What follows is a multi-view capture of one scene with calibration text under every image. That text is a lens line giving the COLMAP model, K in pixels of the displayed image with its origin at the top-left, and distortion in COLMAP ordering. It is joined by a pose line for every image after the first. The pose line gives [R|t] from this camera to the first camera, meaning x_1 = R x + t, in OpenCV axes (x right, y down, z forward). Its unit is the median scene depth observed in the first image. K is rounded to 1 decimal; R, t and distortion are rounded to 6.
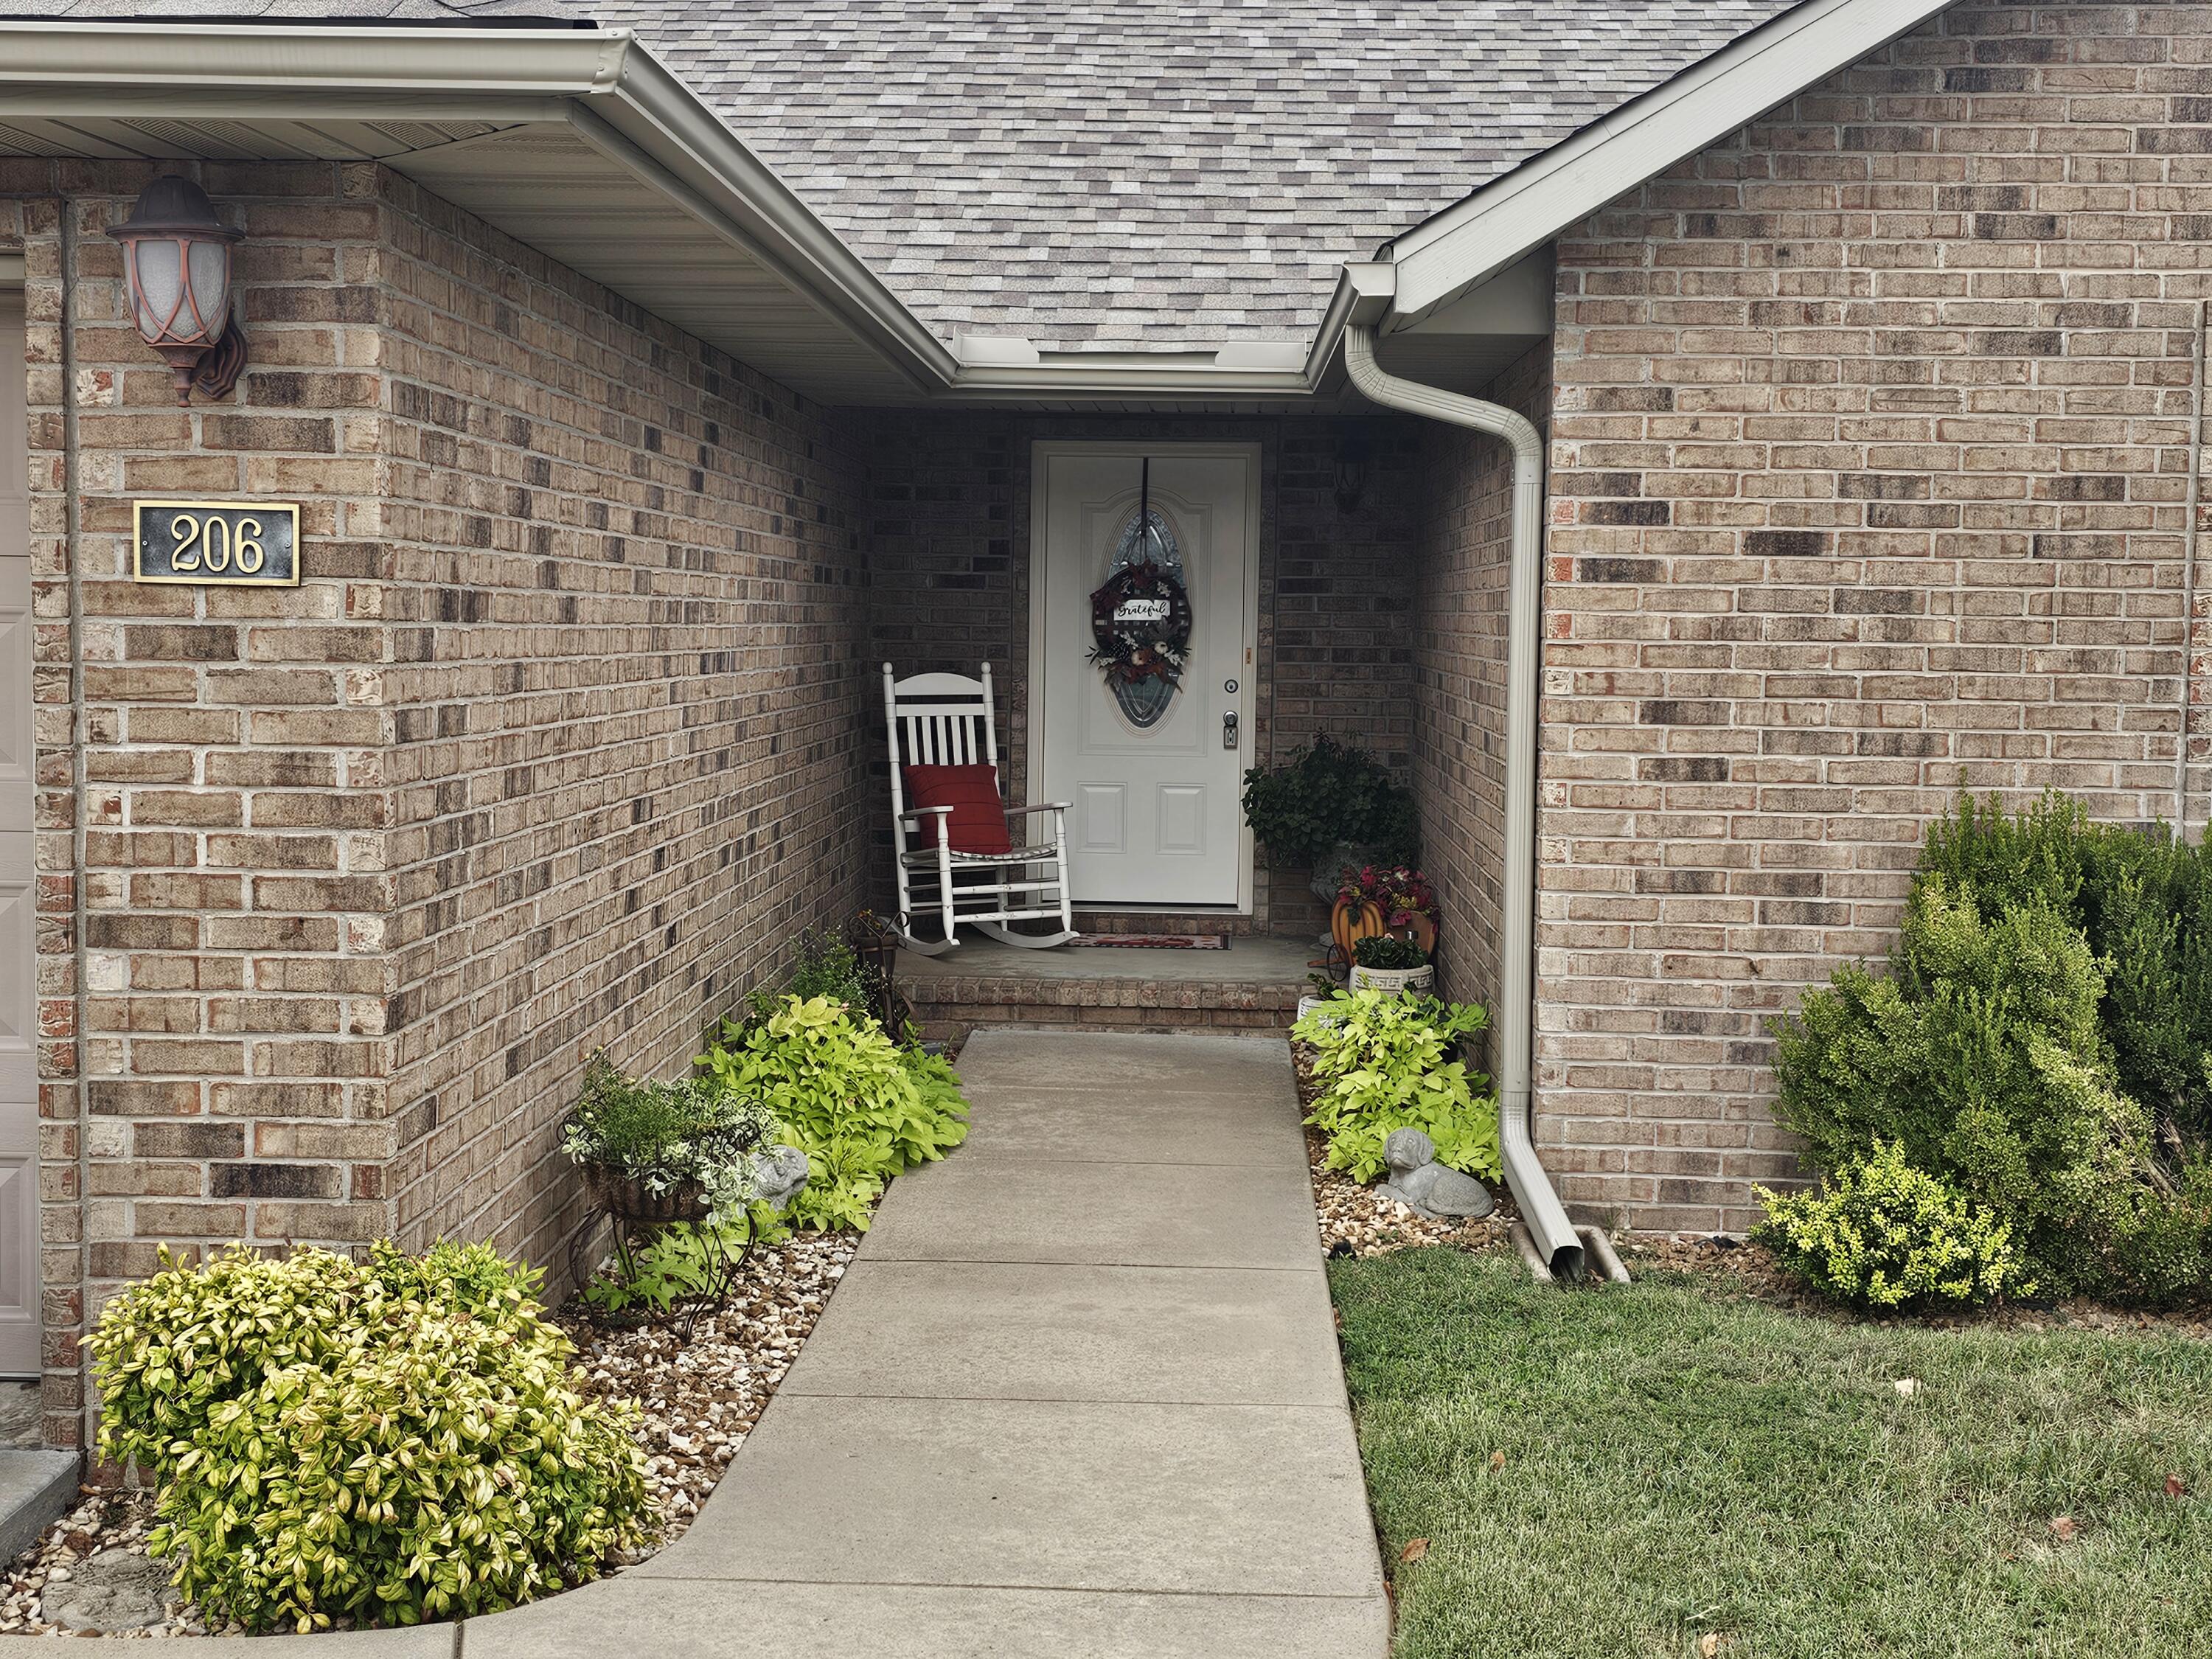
lens RADIAL K [[2684.5, 0, 1124.6], [0, 2684.5, 782.9], [0, 0, 1]] dist [0.193783, -0.596446]
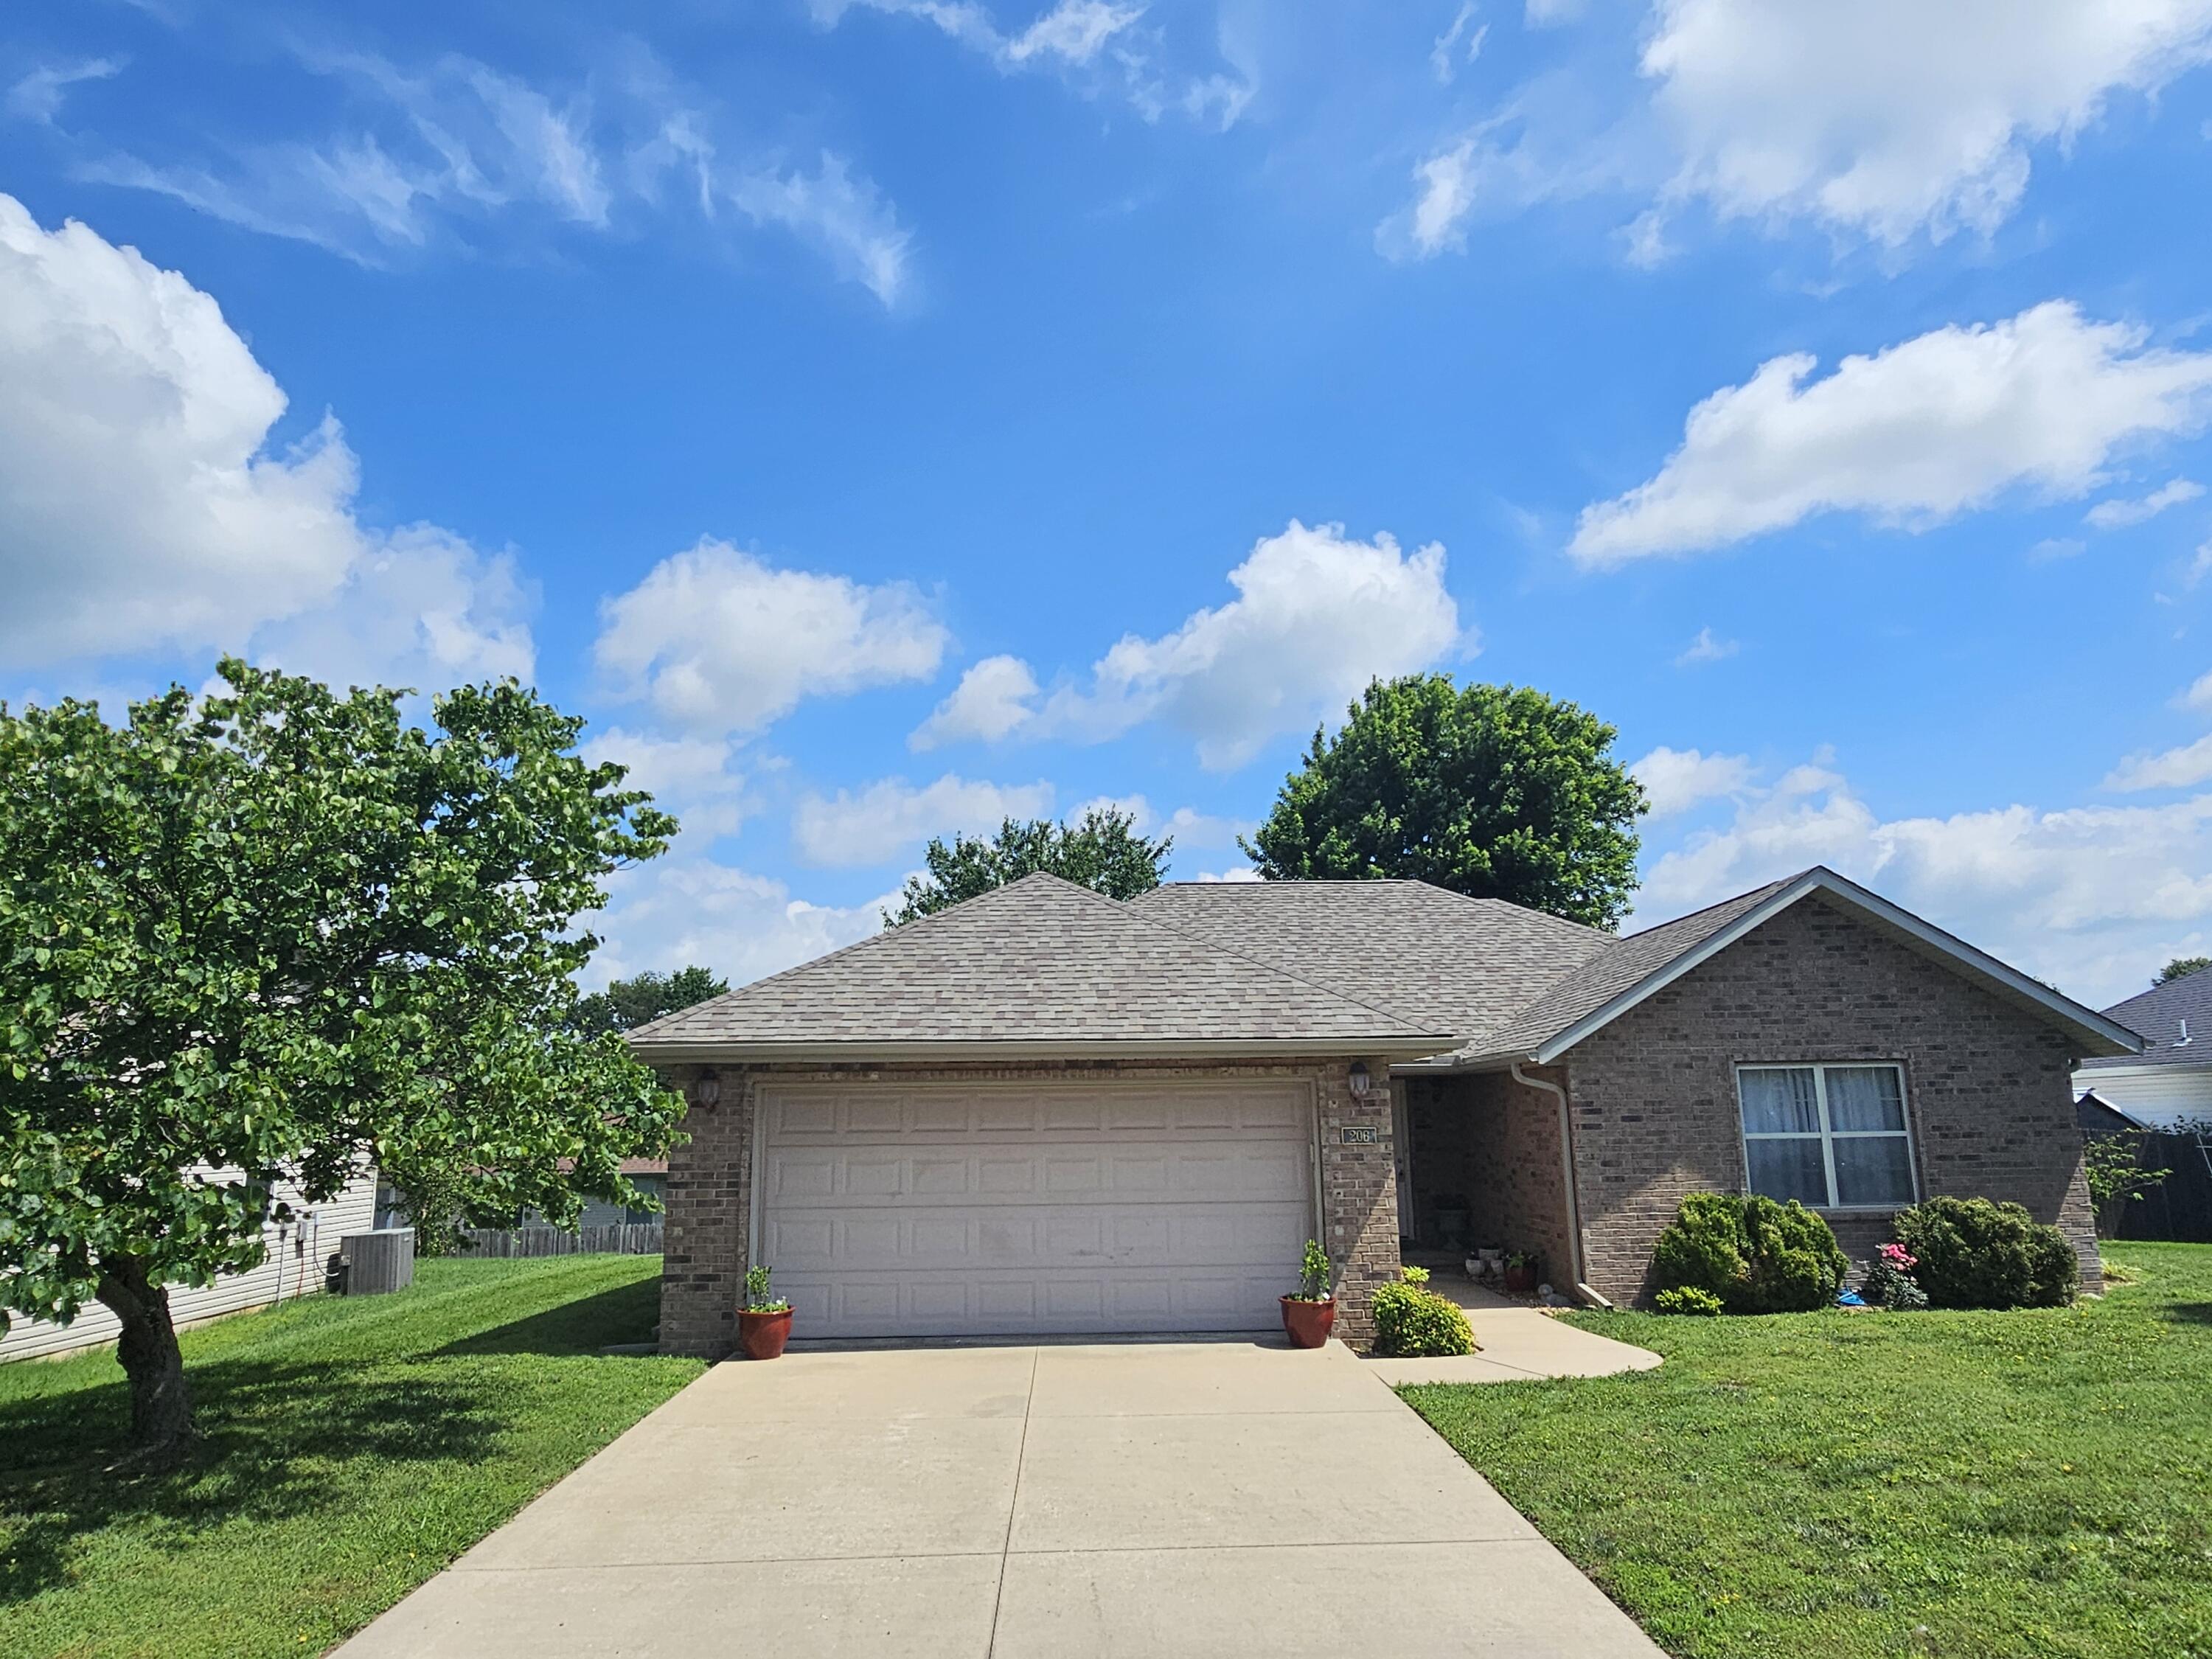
lens RADIAL K [[1437.0, 0, 1112.7], [0, 1437.0, 814.0], [0, 0, 1]] dist [0.002577, -0.001332]
pose [[0.998037, -0.016819, 0.060330, -0.620488], [0.032559, 0.962207, -0.270366, 0.025219], [-0.053502, 0.271799, 0.960866, -1.068963]]
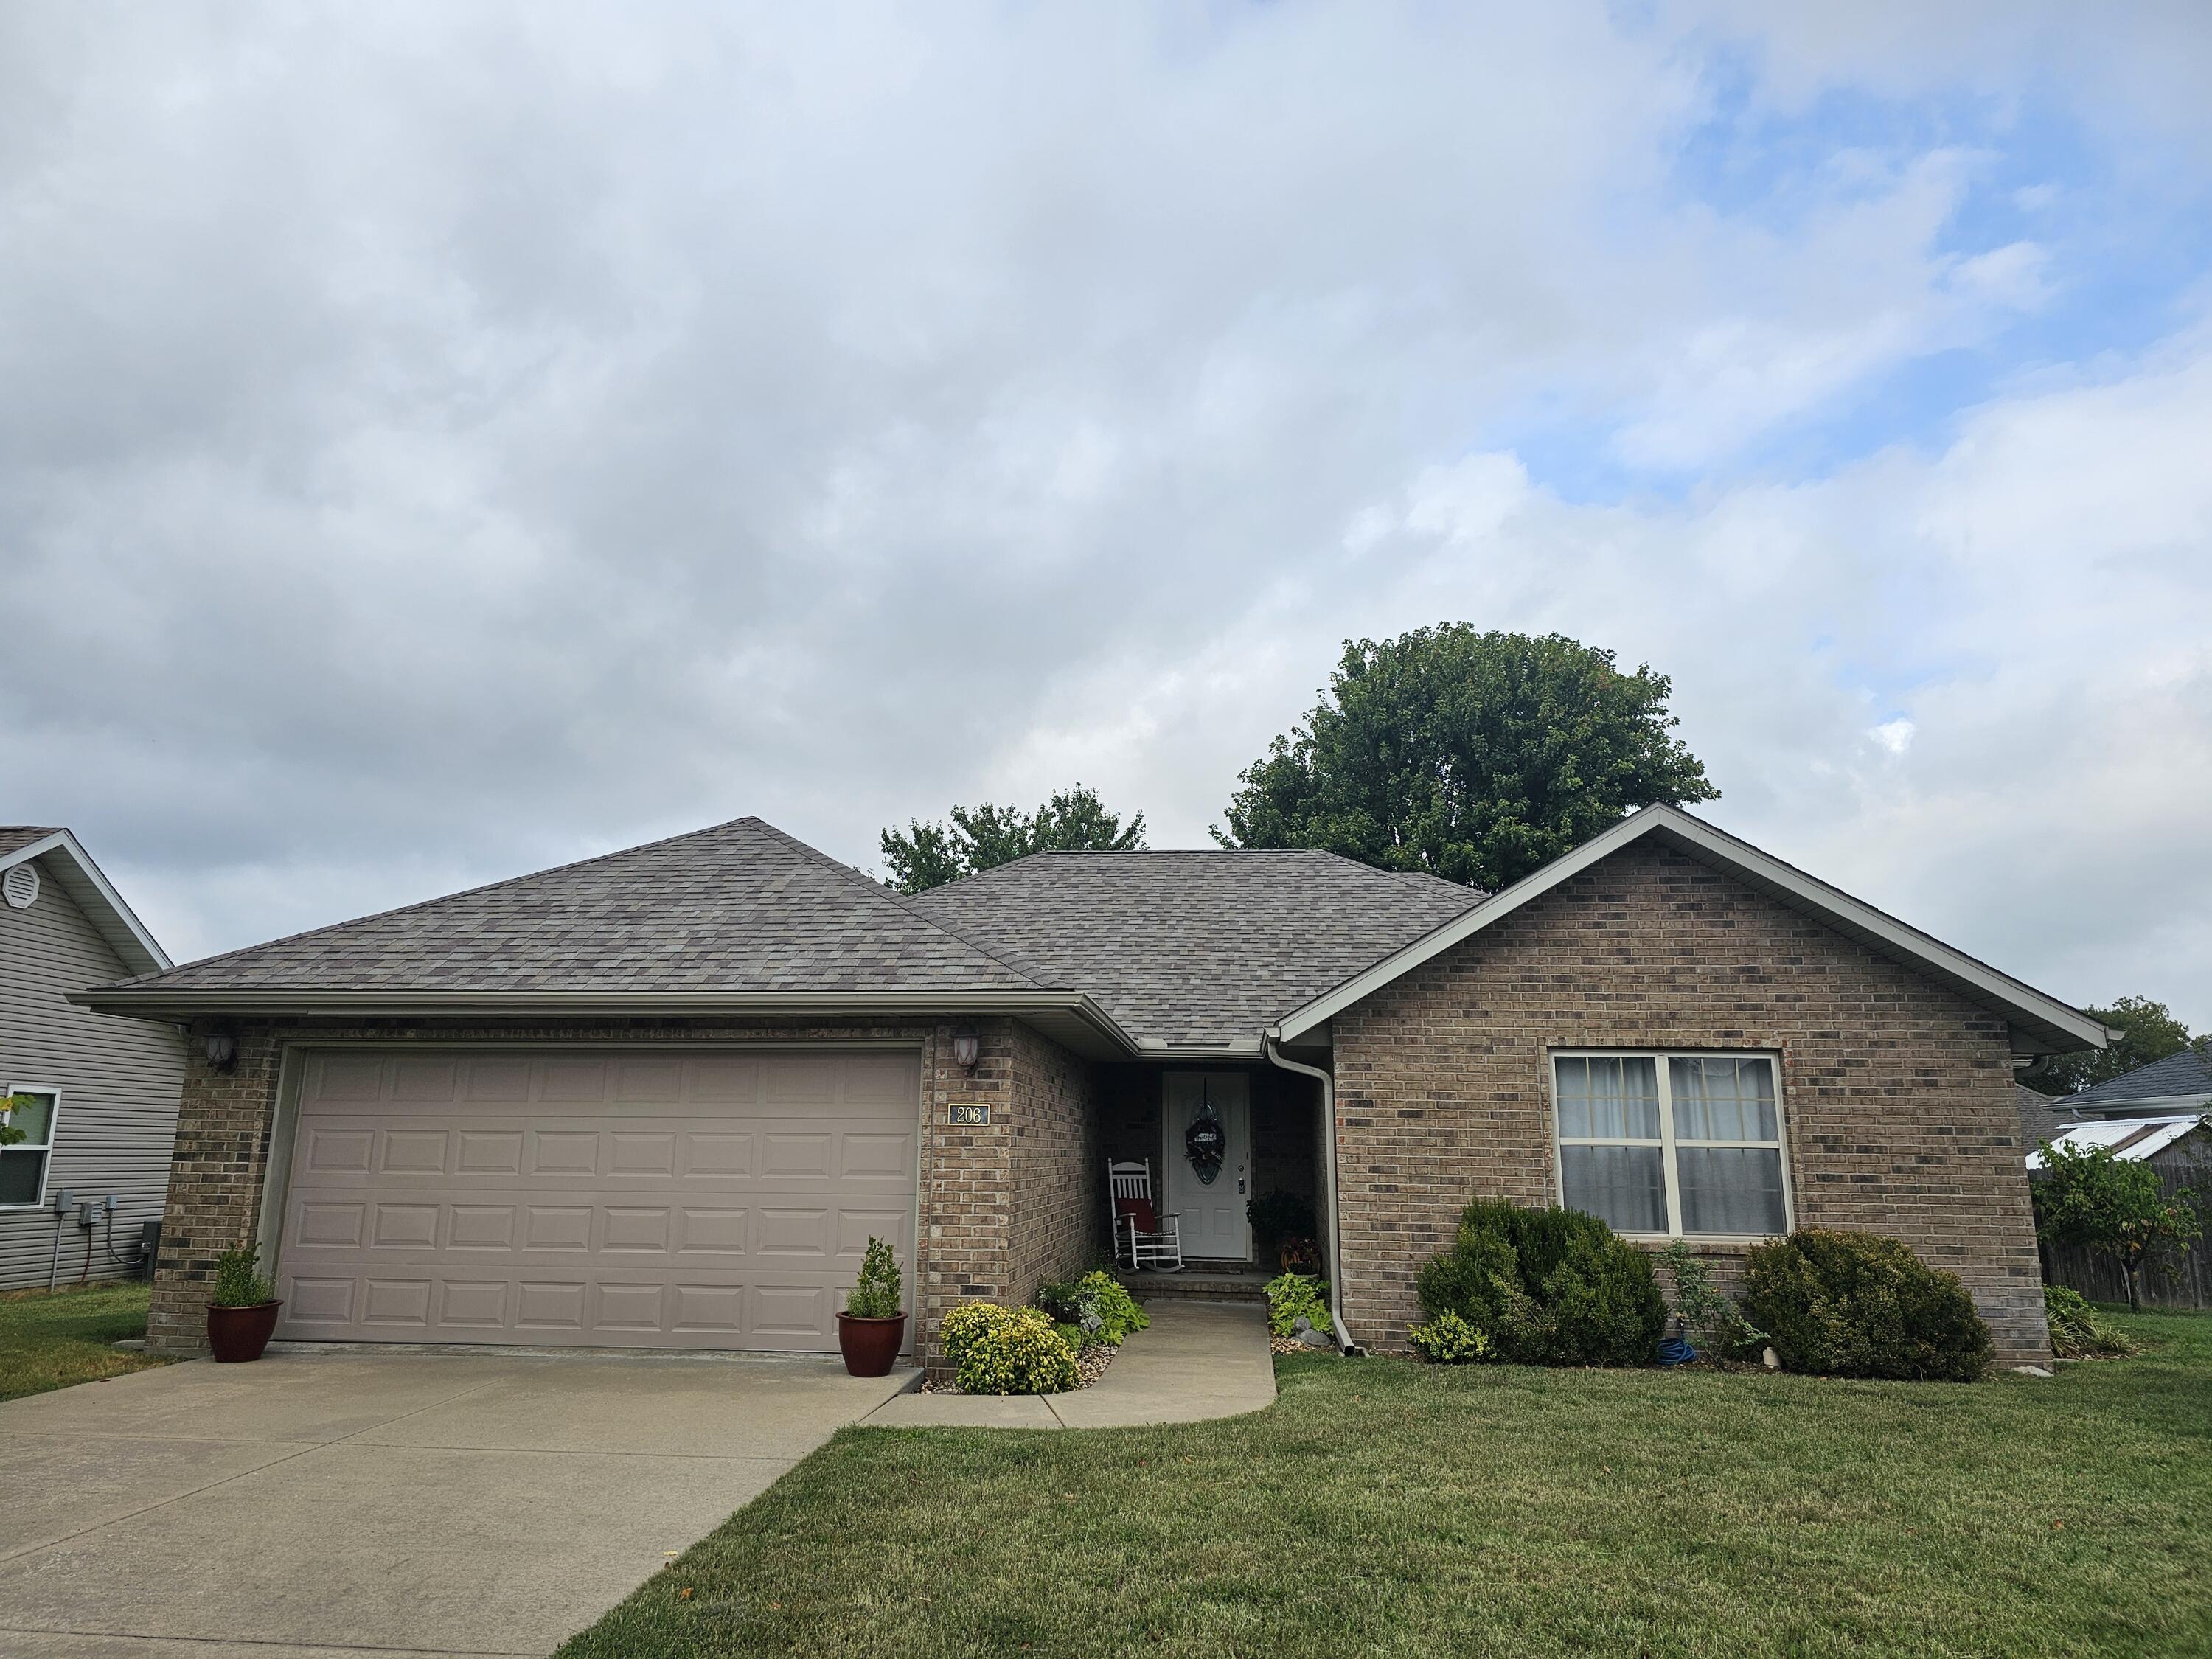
lens RADIAL K [[1471.1, 0, 1068.4], [0, 1471.1, 812.0], [0, 0, 1]] dist [0.076218, -0.076268]
pose [[0.996602, -0.019986, -0.079904, -0.008539], [-0.003552, 0.958784, -0.284112, 0.065349], [0.082289, 0.283431, 0.955456, -0.774405]]
